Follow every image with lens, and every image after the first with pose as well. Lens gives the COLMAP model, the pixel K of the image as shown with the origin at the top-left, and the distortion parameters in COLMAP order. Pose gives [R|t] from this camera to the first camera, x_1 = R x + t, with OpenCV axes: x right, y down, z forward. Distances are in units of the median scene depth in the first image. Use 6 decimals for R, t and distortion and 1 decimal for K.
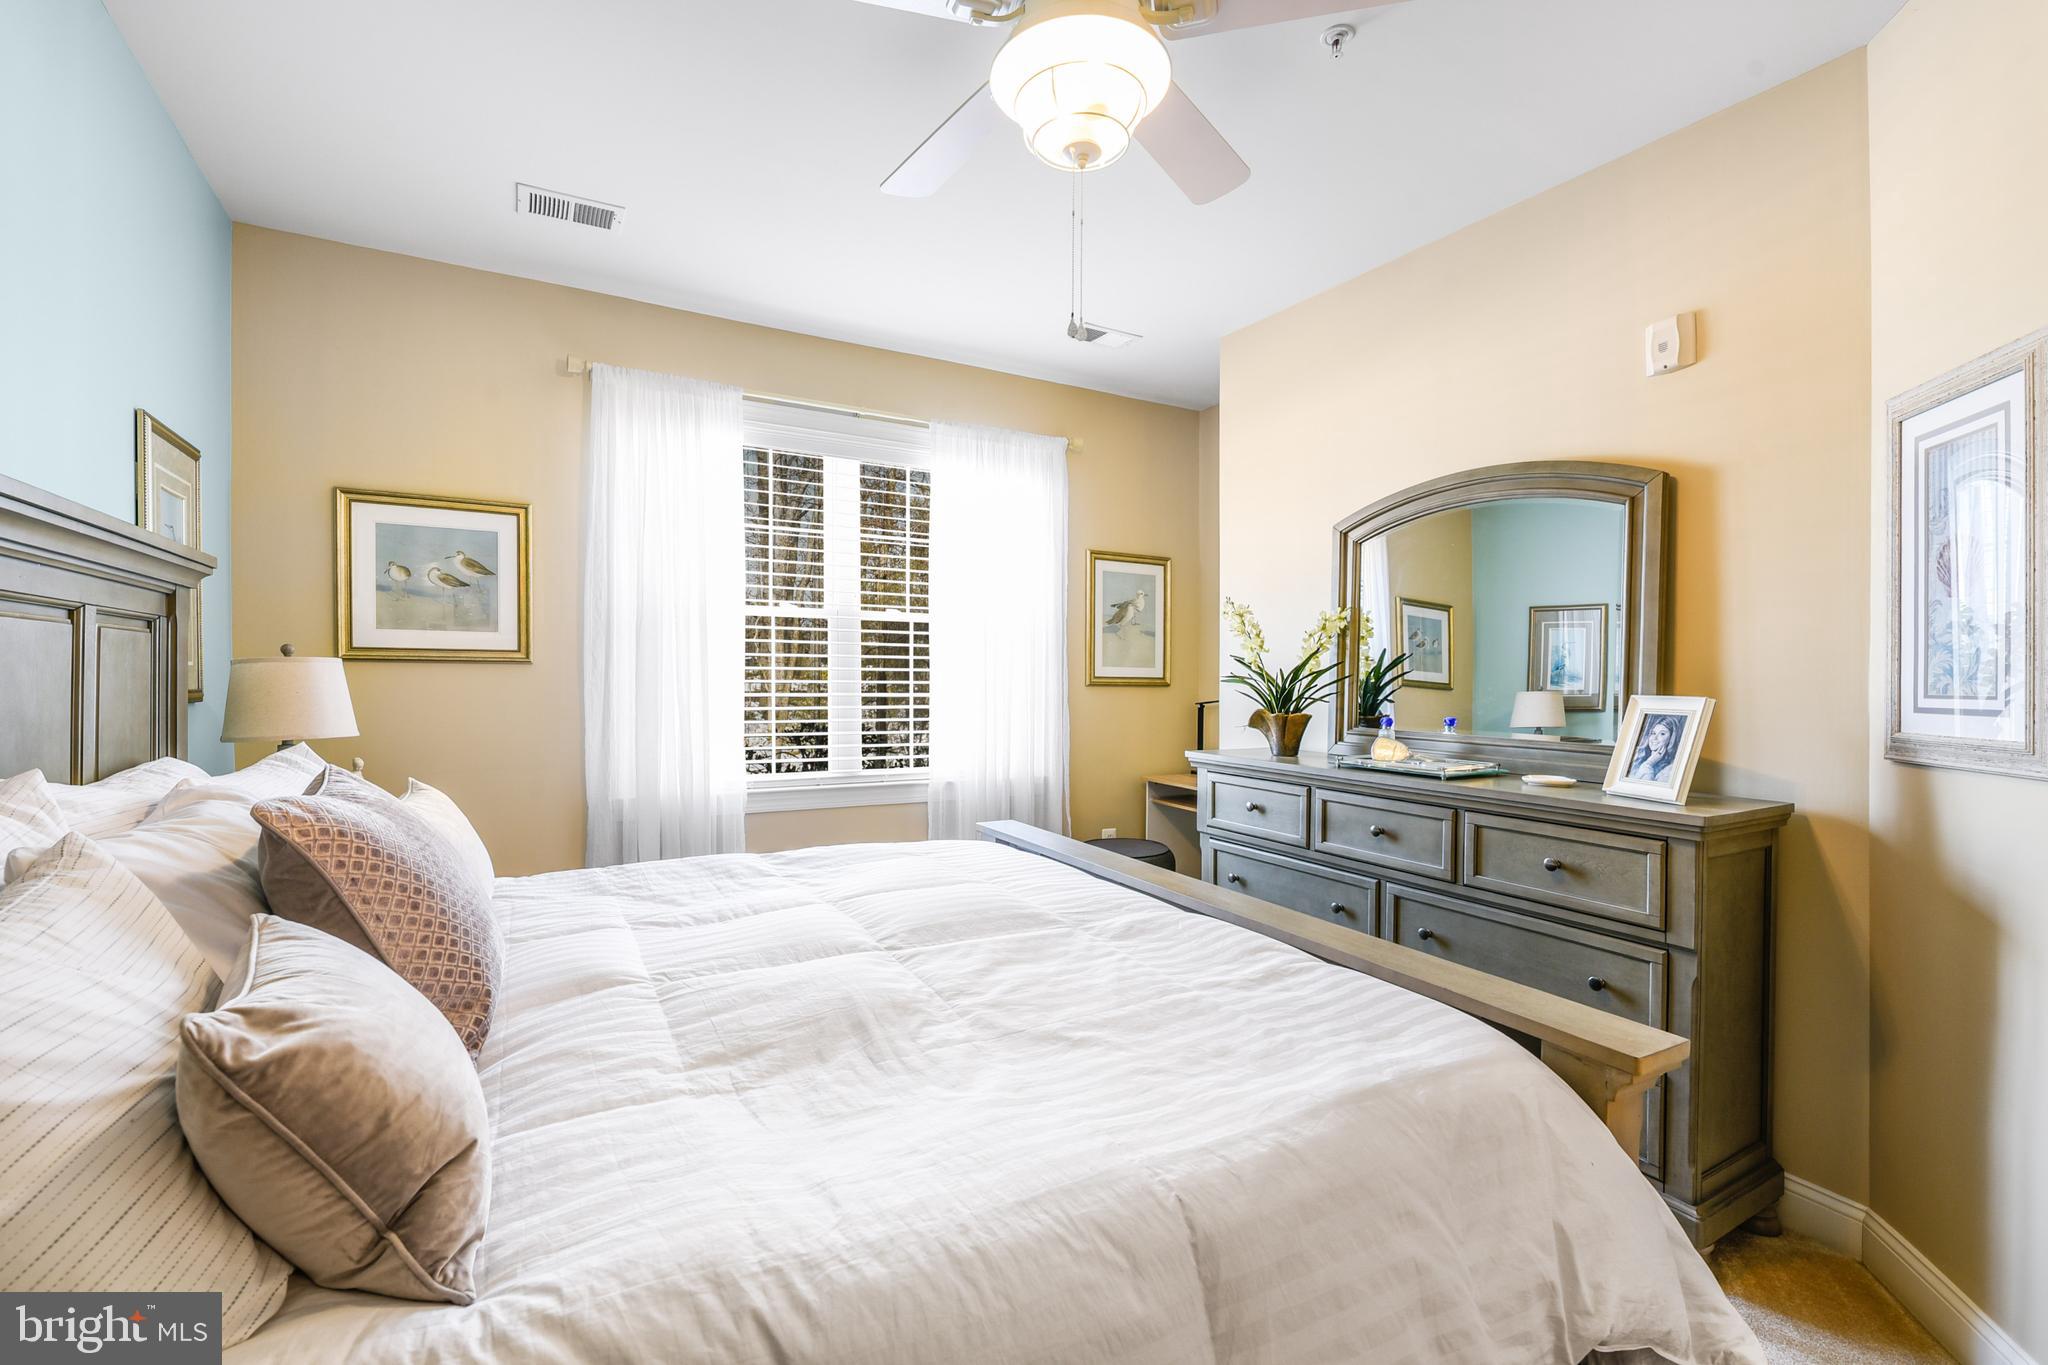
lens RADIAL K [[896.0, 0, 1039.4], [0, 896.0, 696.2], [0, 0, 1]] dist [-0.003757, -0.008198]
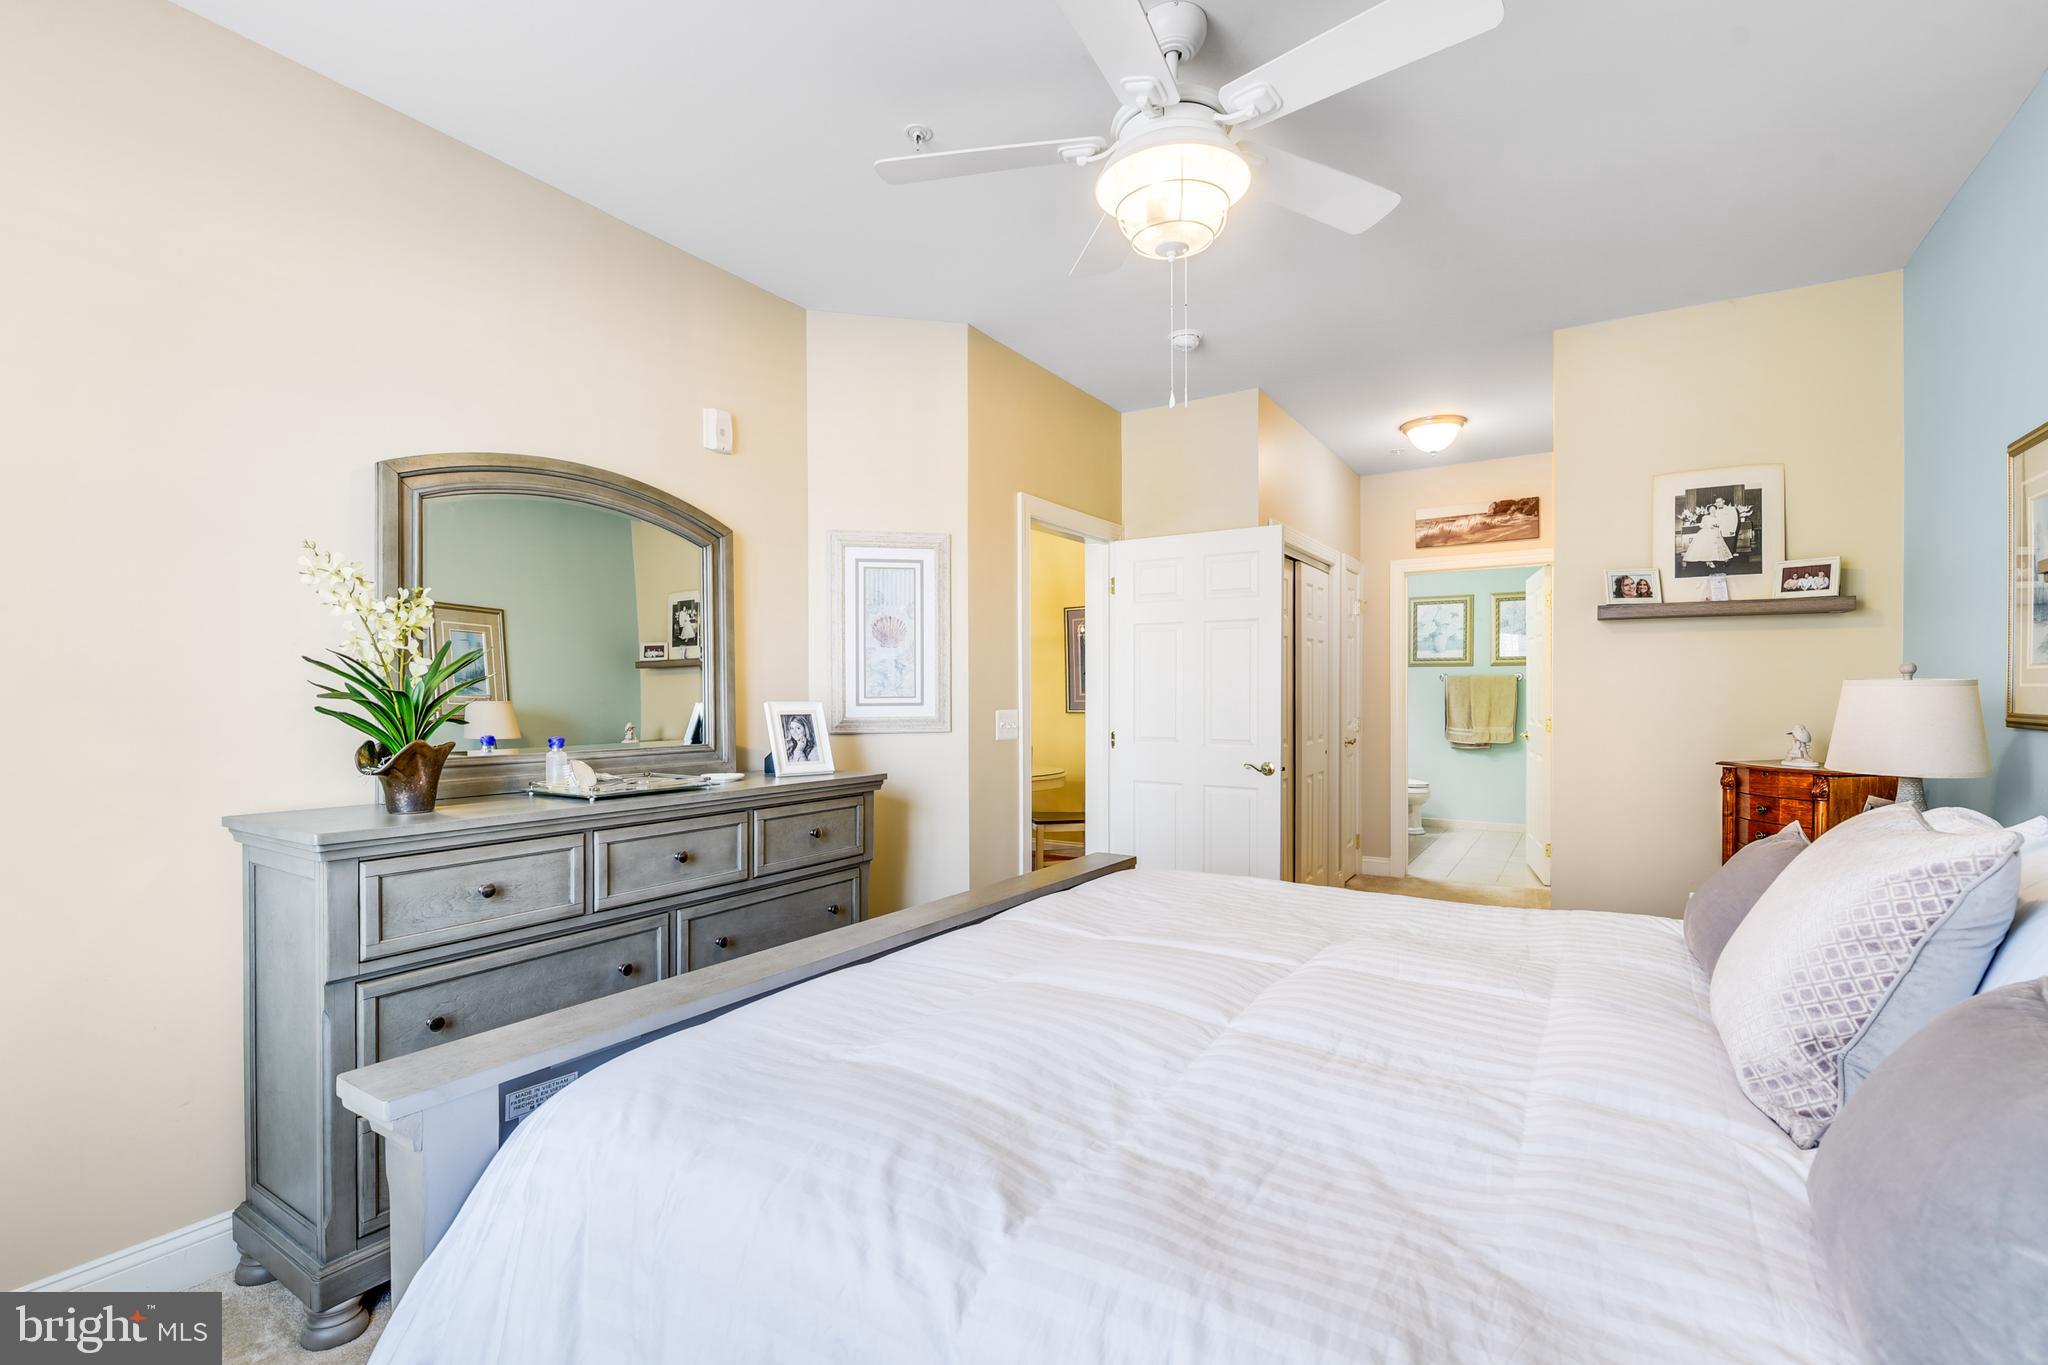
lens RADIAL K [[892.7, 0, 1027.6], [0, 892.7, 684.9], [0, 0, 1]] dist [-0.024401, -0.000997]
pose [[-0.472161, -0.006060, 0.881491, -0.509459], [0.011888, 0.999842, 0.013242, -0.028697], [-0.881432, 0.016731, -0.472015, 0.963322]]
